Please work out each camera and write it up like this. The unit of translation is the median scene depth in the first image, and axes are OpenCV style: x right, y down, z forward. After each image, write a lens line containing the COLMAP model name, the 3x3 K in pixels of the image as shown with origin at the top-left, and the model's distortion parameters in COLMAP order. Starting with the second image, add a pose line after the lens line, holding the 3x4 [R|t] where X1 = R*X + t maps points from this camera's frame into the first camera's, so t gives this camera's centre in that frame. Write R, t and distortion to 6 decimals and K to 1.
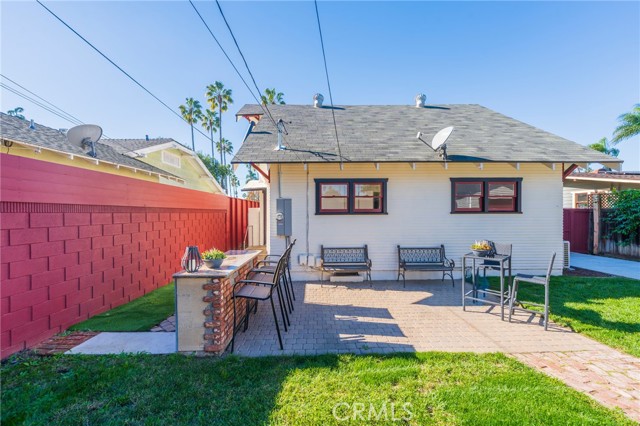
lens RADIAL K [[260.0, 0, 321.6], [0, 260.0, 211.1], [0, 0, 1]] dist [-0.001564, -0.000101]
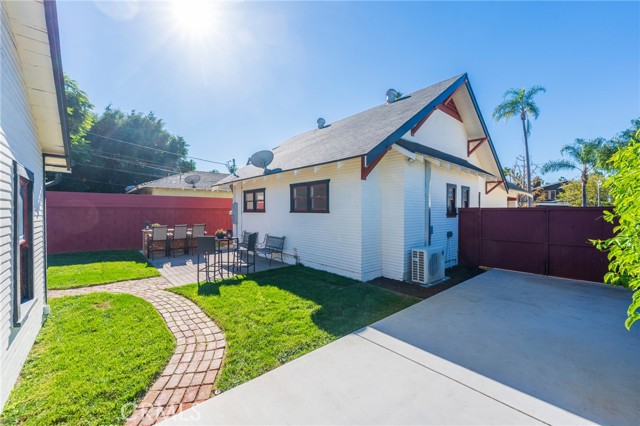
lens RADIAL K [[260.0, 0, 321.7], [0, 260.0, 210.3], [0, 0, 1]] dist [-0.001564, -0.000101]
pose [[0.656258, 0.003095, -0.754531, 1.530717], [-0.003269, 0.999994, 0.001259, -0.003522], [0.754530, 0.001641, 0.656264, 0.292555]]
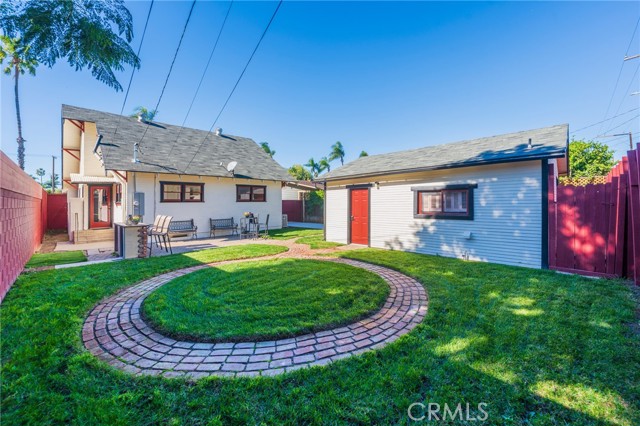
lens RADIAL K [[260.0, 0, 320.5], [0, 260.0, 203.2], [0, 0, 1]] dist [-0.001564, -0.000101]
pose [[0.723145, -0.003391, 0.690688, -0.433999], [0.000885, 0.999992, 0.003982, 0.012609], [-0.690696, -0.002268, 0.723142, -0.931717]]
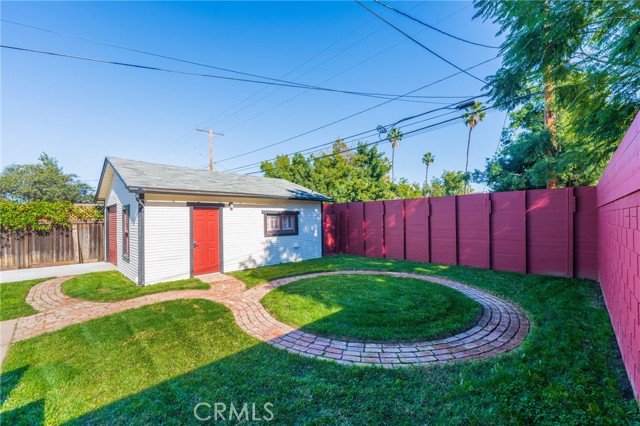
lens RADIAL K [[260.0, 0, 316.4], [0, 260.0, 222.8], [0, 0, 1]] dist [-0.001564, -0.000101]
pose [[-0.681716, 0.011712, 0.731523, -0.522462], [0.013949, 0.999898, -0.003010, 0.018693], [-0.731484, 0.008152, -0.681810, 0.398433]]
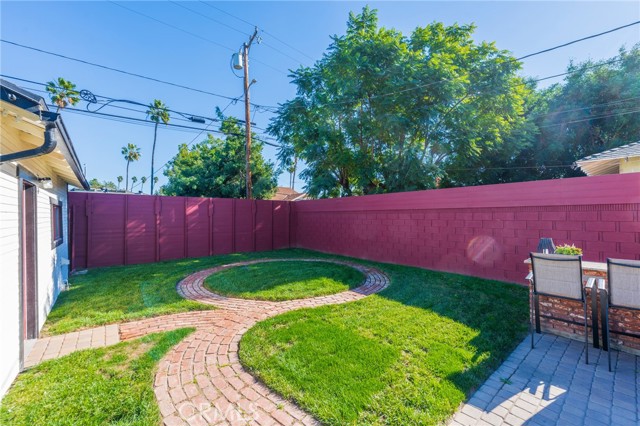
lens RADIAL K [[260.0, 0, 321.6], [0, 260.0, 215.1], [0, 0, 1]] dist [-0.001564, -0.000101]
pose [[-0.792960, 0.009969, -0.609193, 0.541334], [0.017222, 0.999833, -0.006055, 0.010129], [0.609031, -0.015293, -0.792999, 0.663196]]
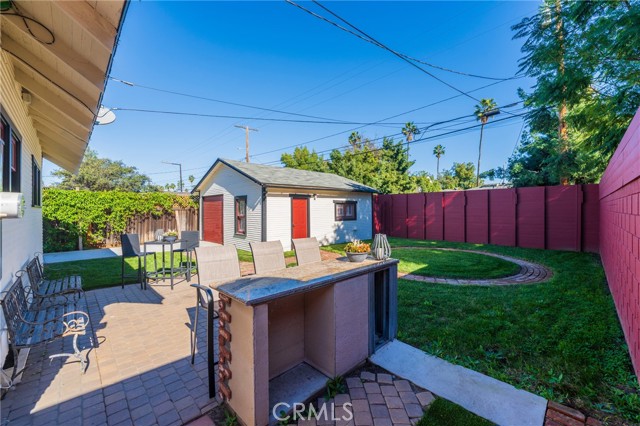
lens RADIAL K [[260.0, 0, 317.5], [0, 260.0, 215.3], [0, 0, 1]] dist [-0.001564, -0.000101]
pose [[-0.672790, -0.000041, 0.739834, -0.541032], [0.007203, 0.999952, 0.006605, 0.034420], [-0.739798, 0.009773, -0.672758, 0.937813]]
